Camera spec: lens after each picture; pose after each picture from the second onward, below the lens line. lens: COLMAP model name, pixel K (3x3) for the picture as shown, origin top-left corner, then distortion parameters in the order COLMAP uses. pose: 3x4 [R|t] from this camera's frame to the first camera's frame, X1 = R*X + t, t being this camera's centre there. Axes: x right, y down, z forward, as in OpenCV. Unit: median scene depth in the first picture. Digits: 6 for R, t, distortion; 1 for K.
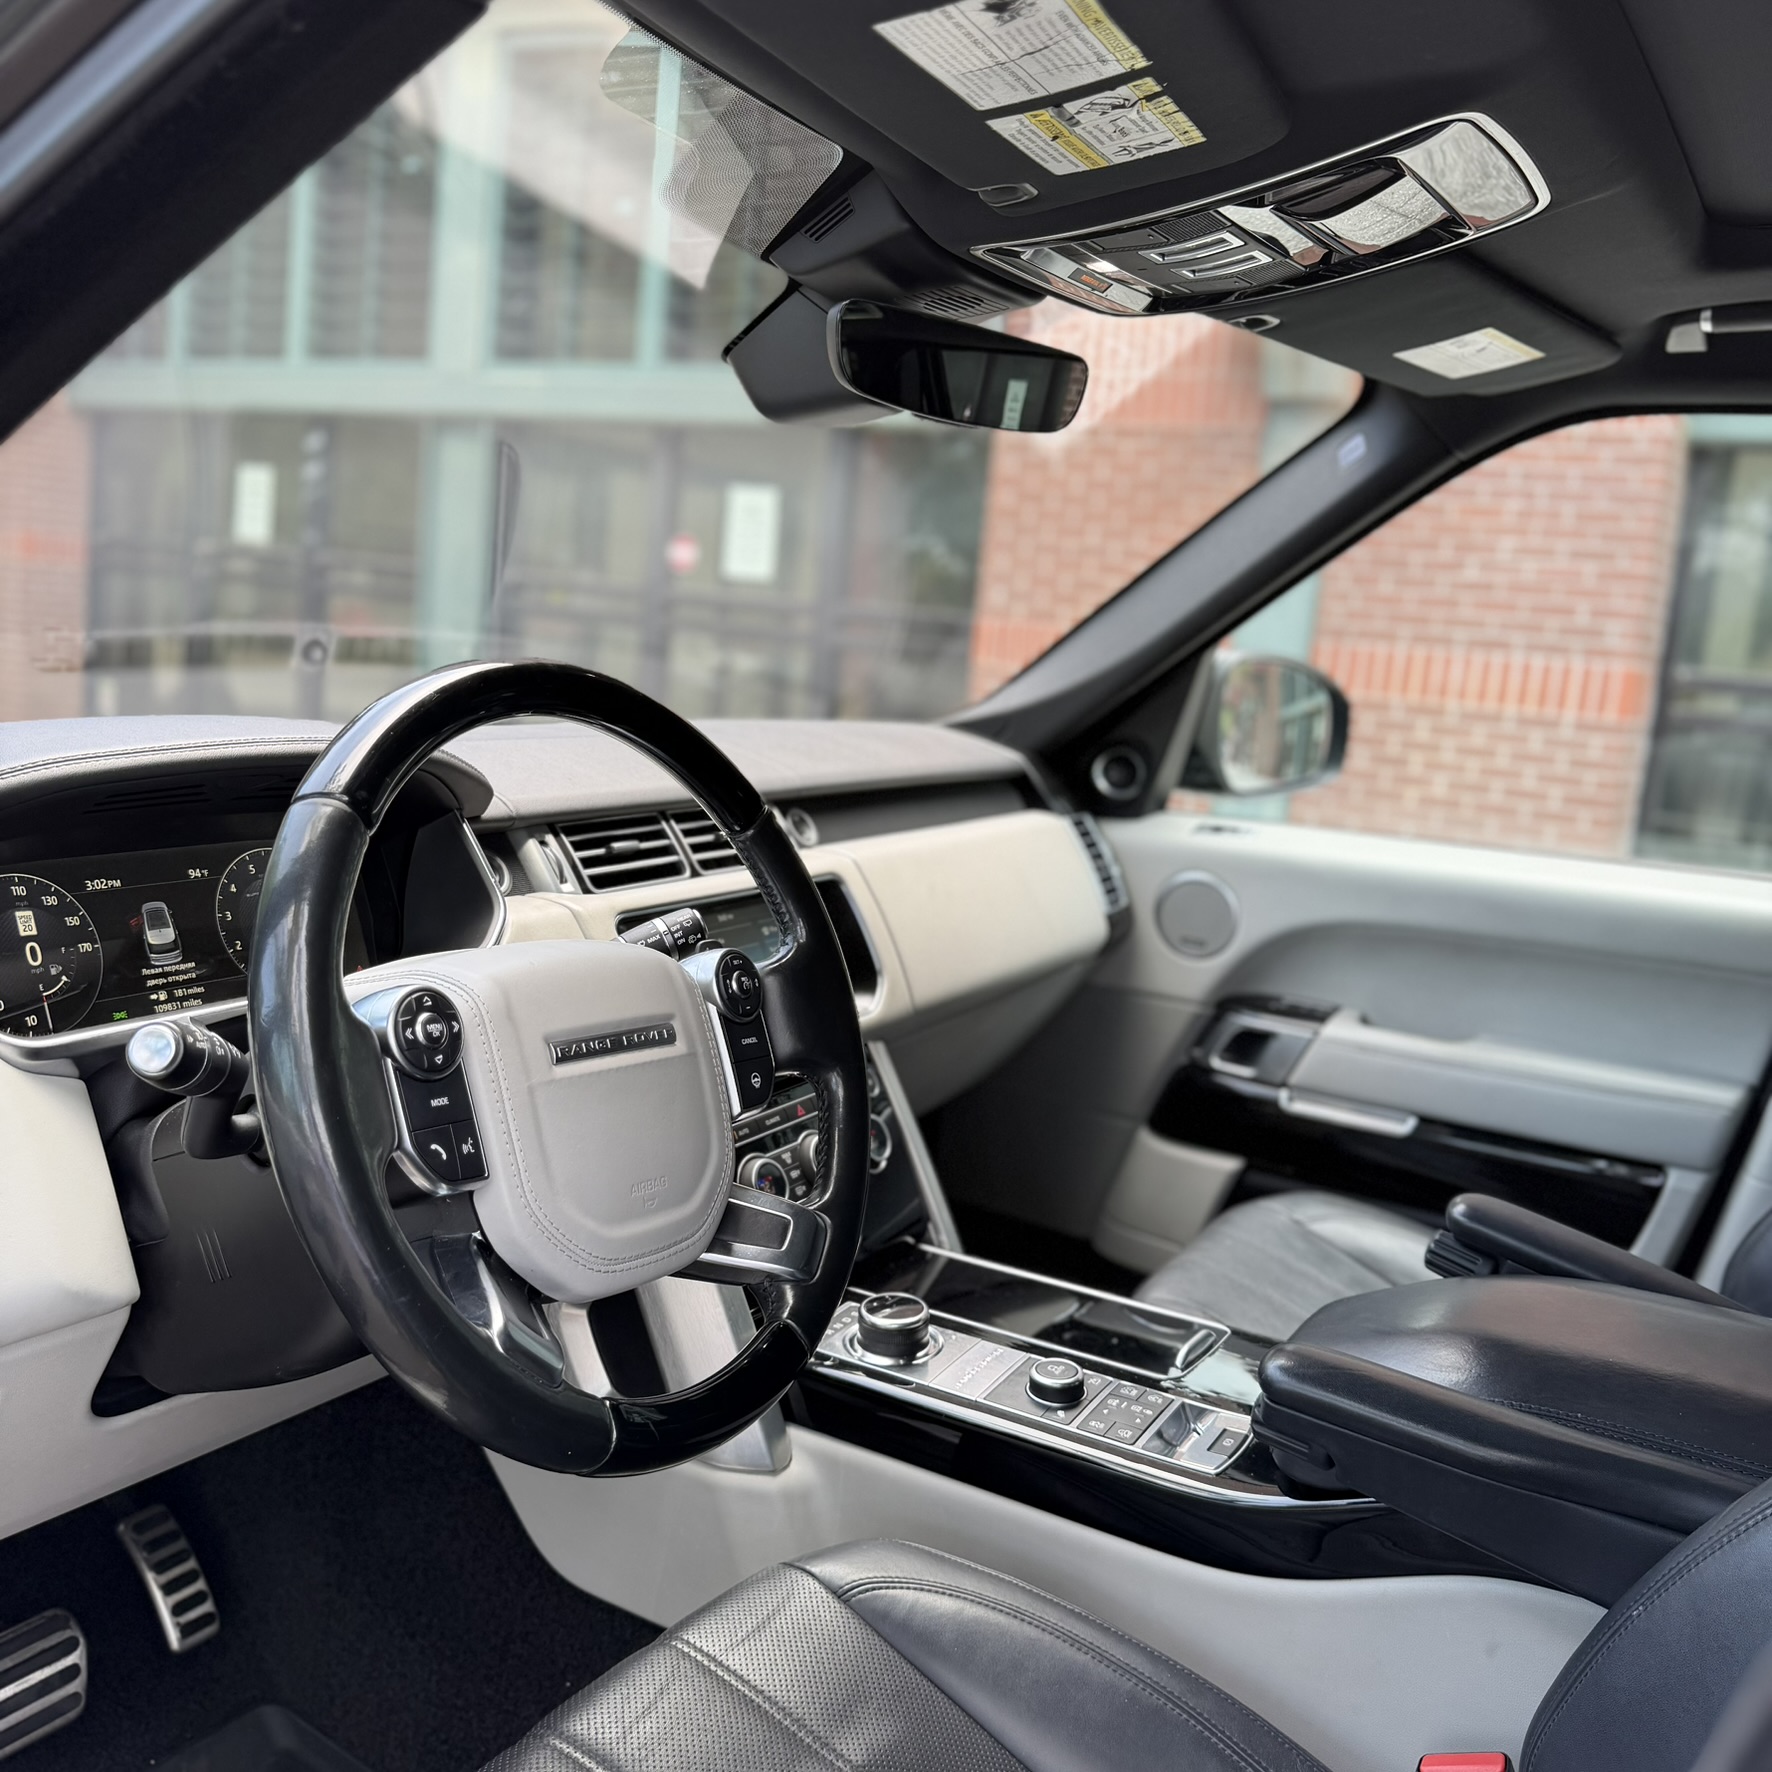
lens RADIAL K [[1672.7, 0, 871.0], [0, 1672.7, 884.2], [0, 0, 1]] dist [0.109924, -0.271576]
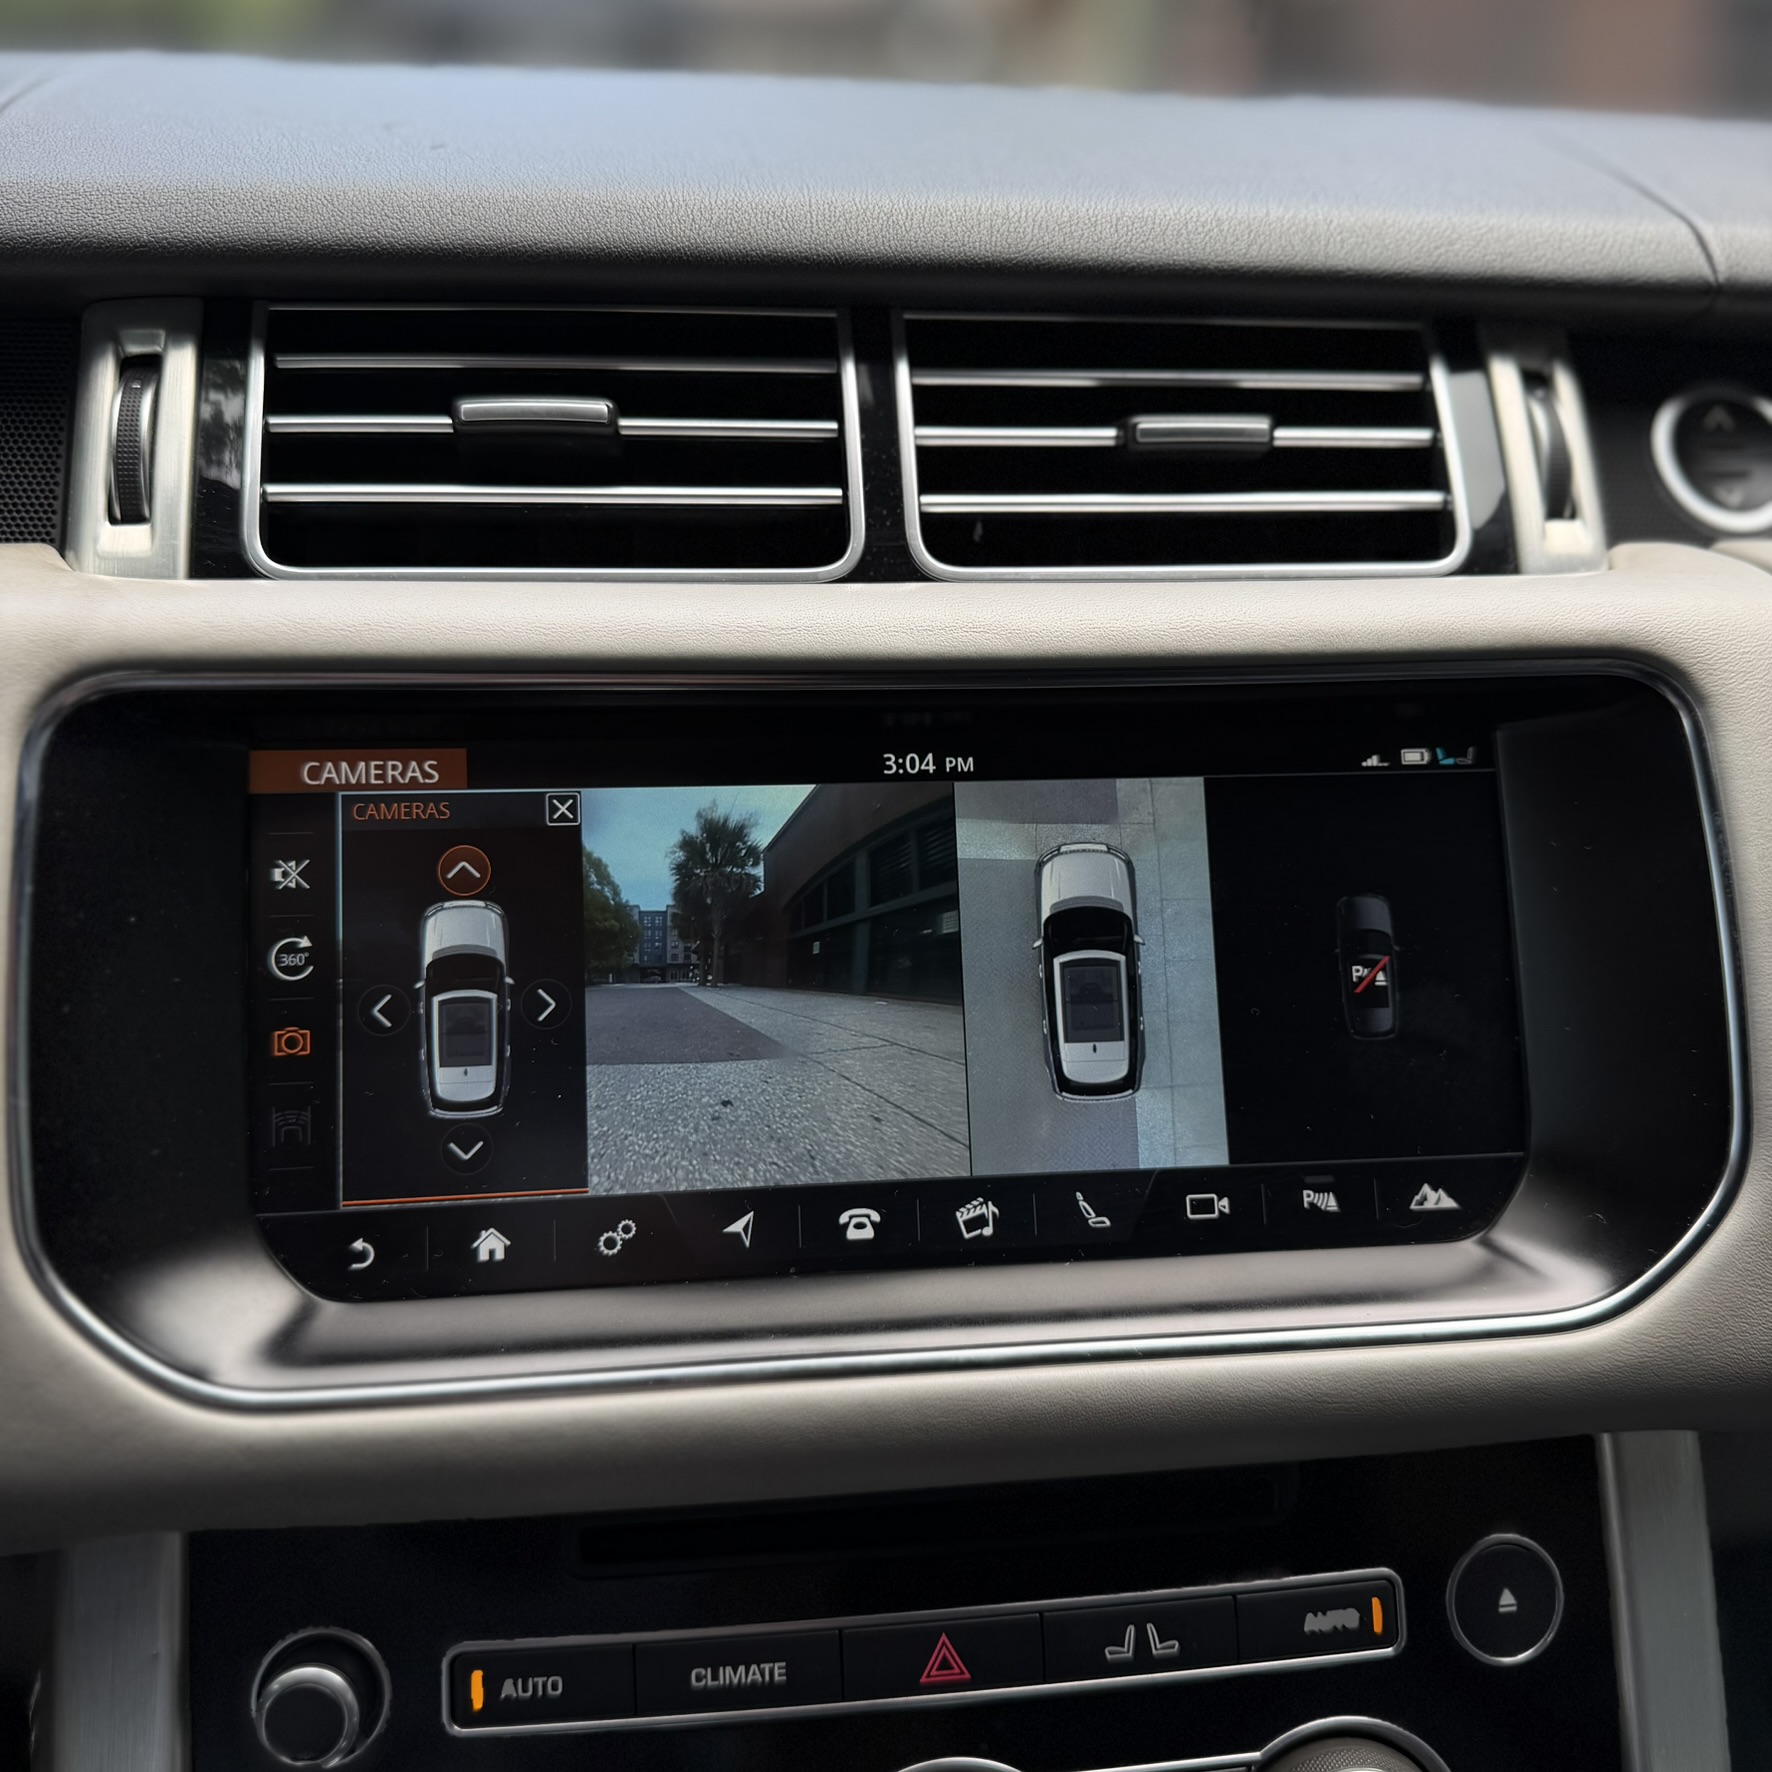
lens RADIAL K [[1672.7, 0, 871.0], [0, 1672.7, 884.2], [0, 0, 1]] dist [0.109924, -0.271576]
pose [[0.612065, 0.258456, -0.747380, 0.020846], [-0.111776, 0.963871, 0.241784, -0.004674], [0.782868, -0.064448, 0.618840, 0.188039]]
